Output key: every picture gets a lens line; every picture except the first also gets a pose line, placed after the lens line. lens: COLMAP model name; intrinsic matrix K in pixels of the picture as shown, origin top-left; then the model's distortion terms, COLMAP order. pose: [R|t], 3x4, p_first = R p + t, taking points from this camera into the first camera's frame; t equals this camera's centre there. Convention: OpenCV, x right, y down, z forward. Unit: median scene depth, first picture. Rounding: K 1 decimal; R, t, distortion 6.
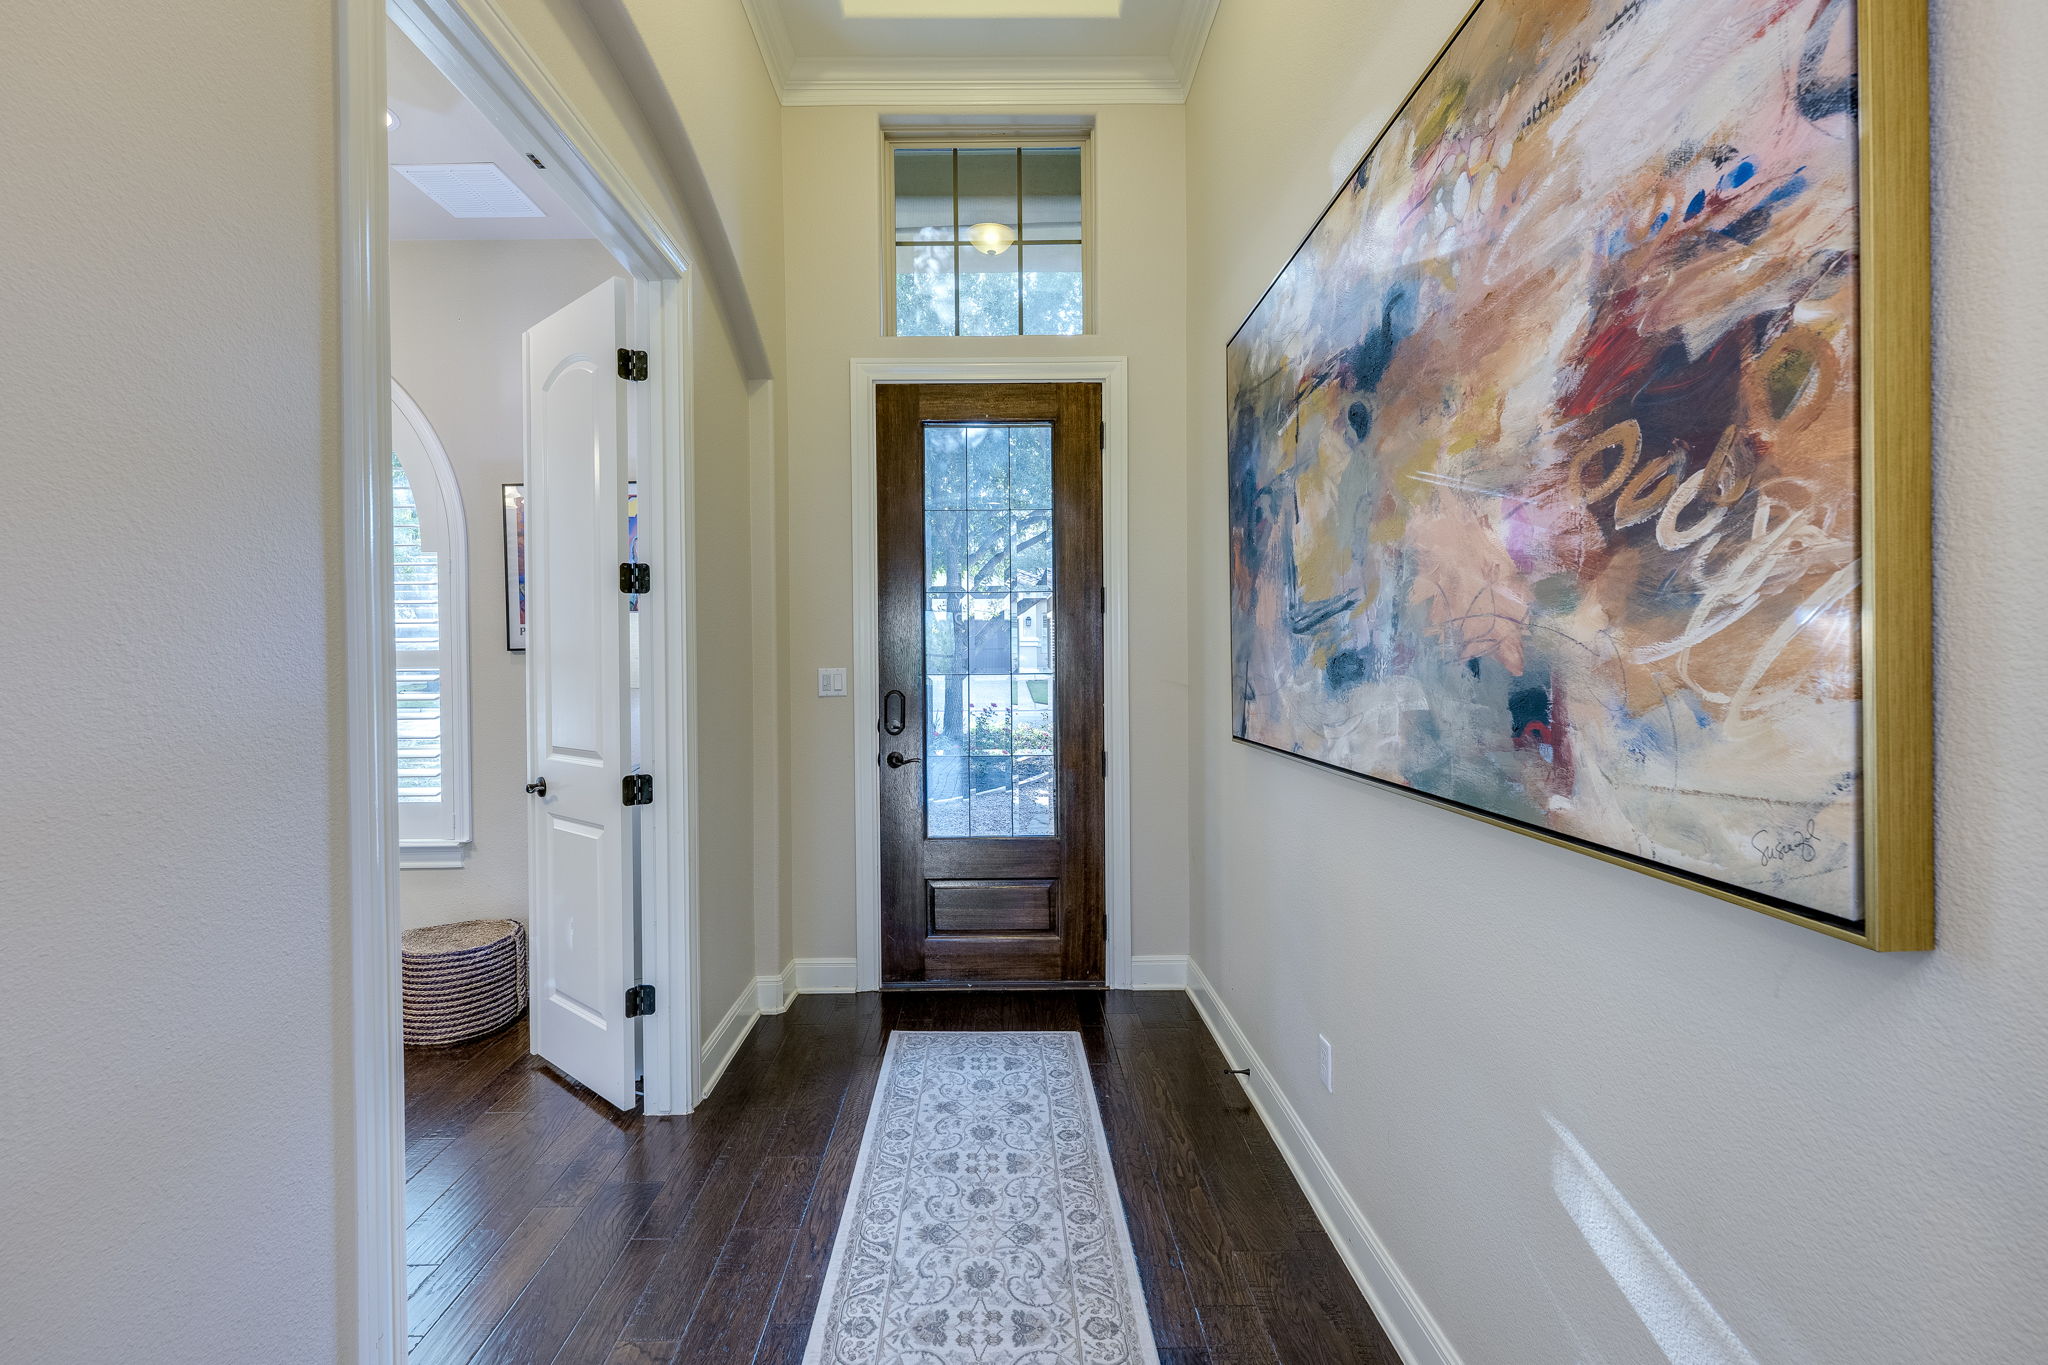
lens RADIAL K [[839.1, 0, 1024.0], [0, 839.1, 682.5], [0, 0, 1]] dist [0.001498, 0.000224]
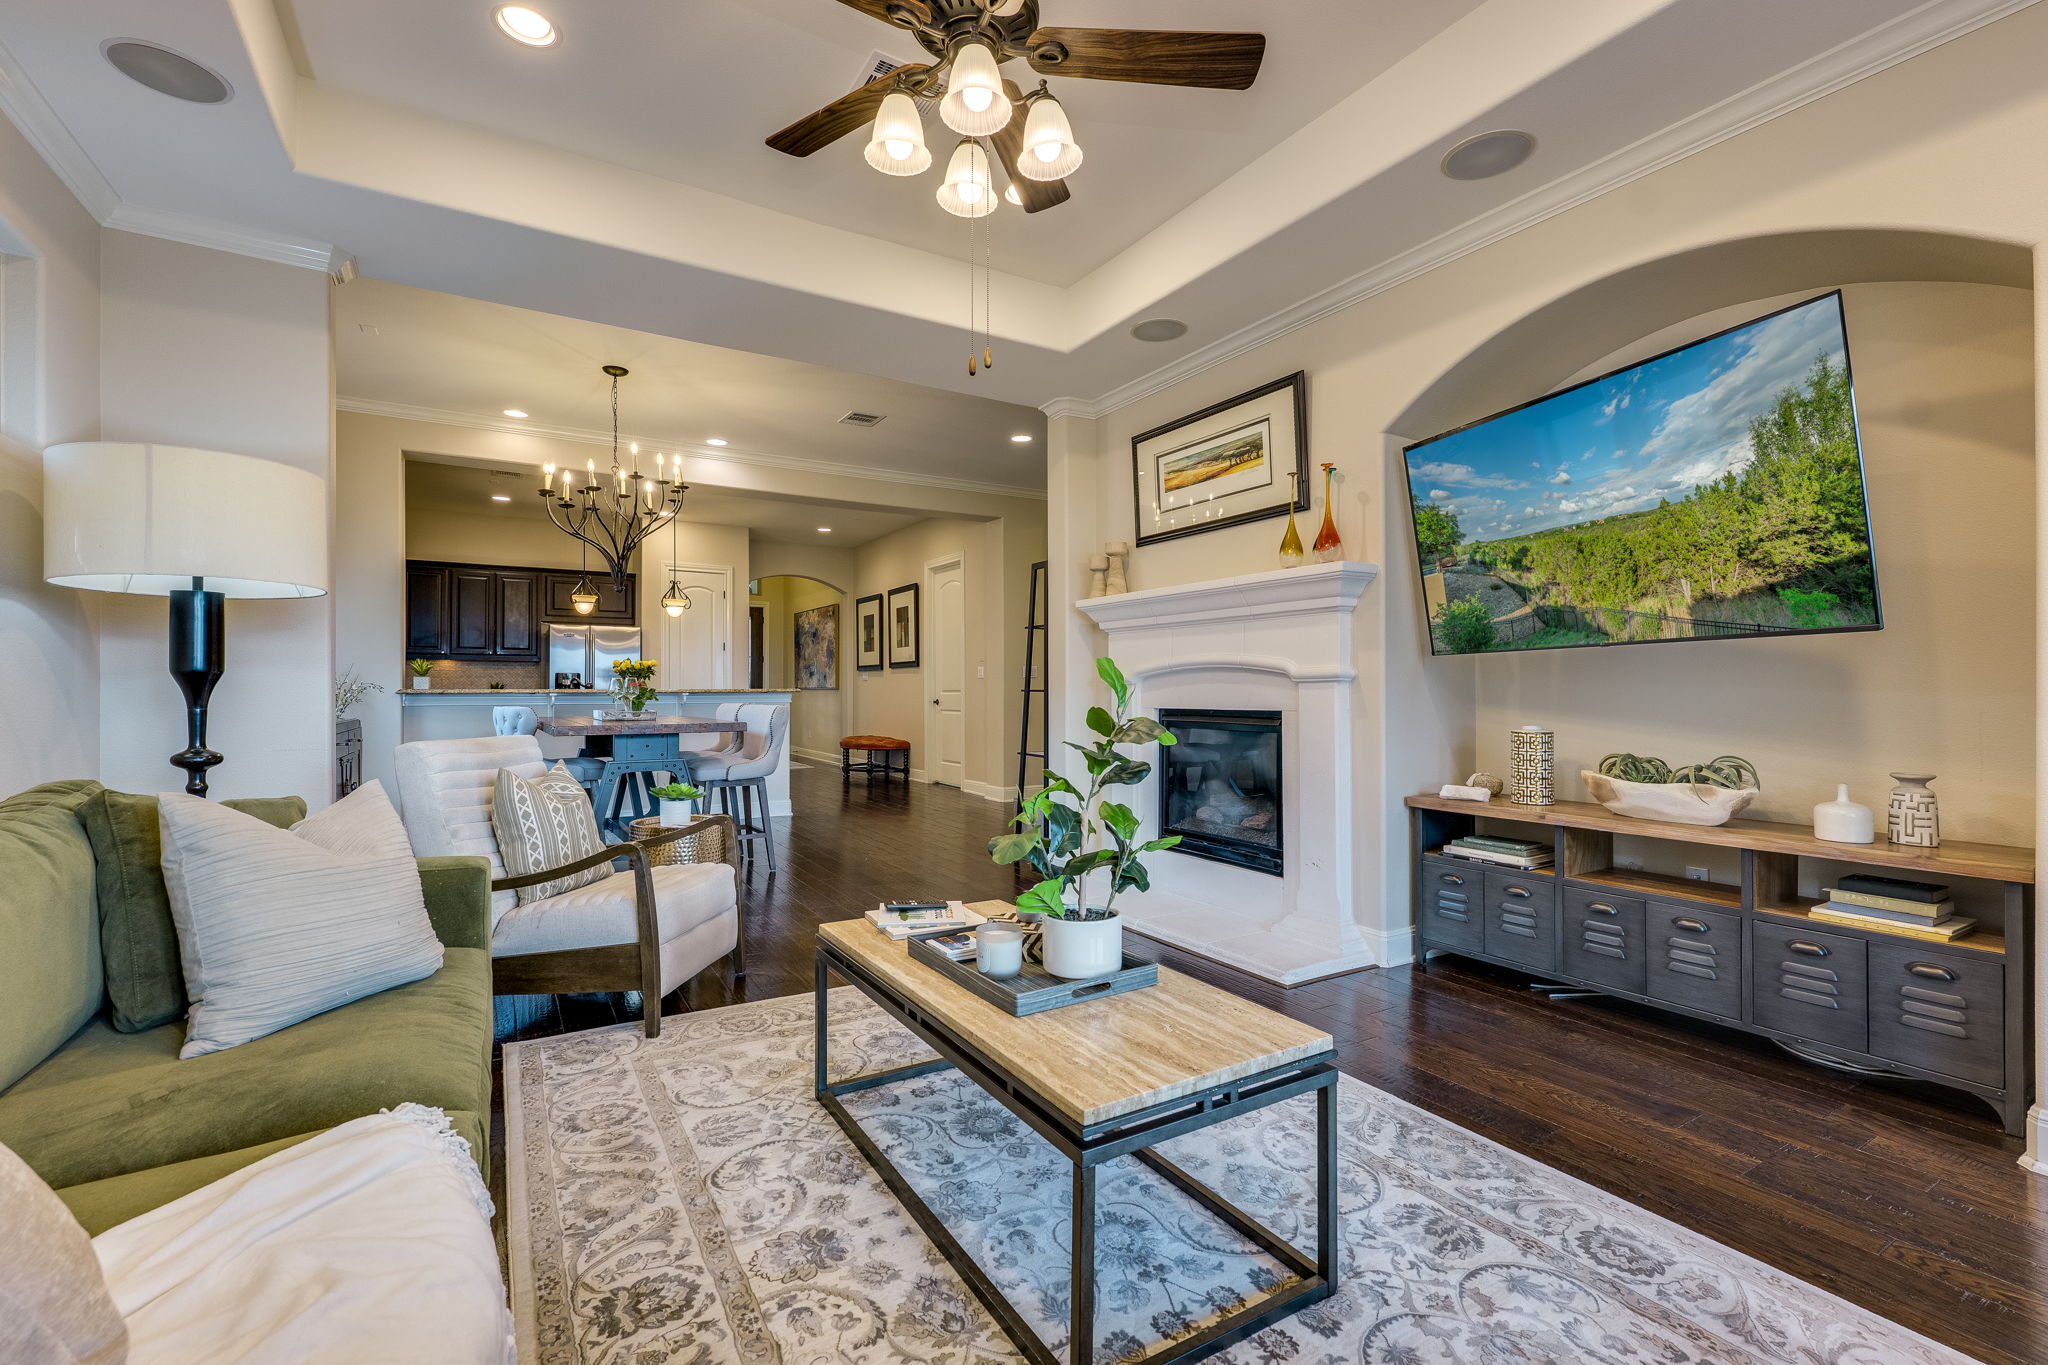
lens RADIAL K [[888.9, 0, 1027.7], [0, 888.9, 680.5], [0, 0, 1]] dist [0.000105, -0.000504]
pose [[0.874308, 0.015833, 0.485113, -0.900316], [0.001618, 0.999367, -0.035532, 0.165390], [-0.485369, 0.031851, 0.873729, -3.492520]]
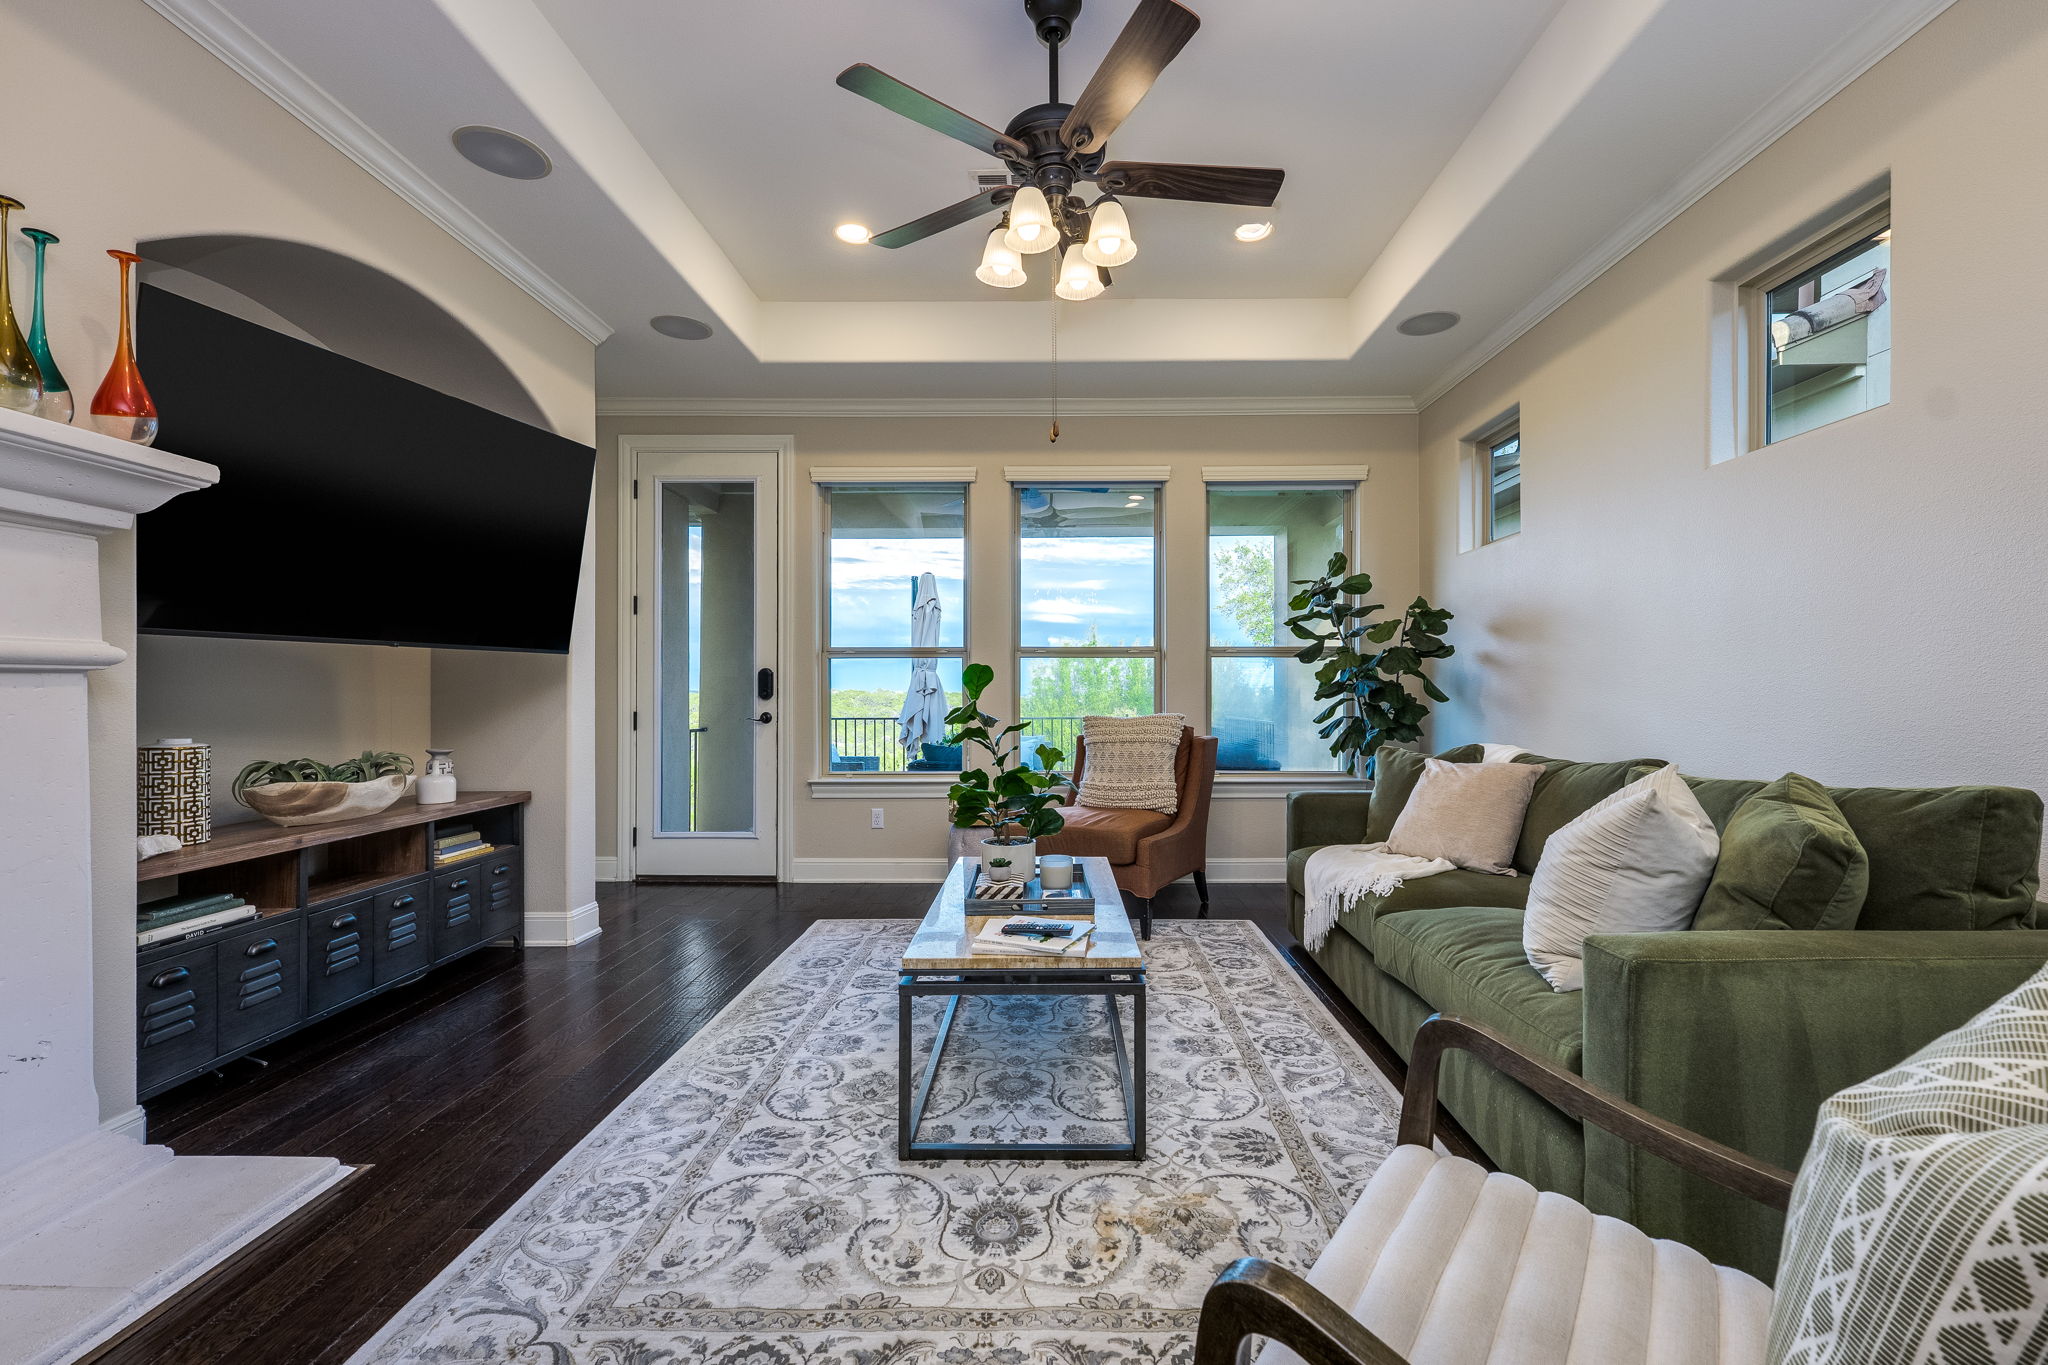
lens RADIAL K [[860.6, 0, 1042.9], [0, 860.6, 694.0], [0, 0, 1]] dist [0.000408, -0.000345]
pose [[-0.998543, 0.014417, 0.051997, -0.675293], [0.015582, 0.999635, 0.022056, 0.141011], [-0.051660, 0.022834, -0.998404, -2.258253]]
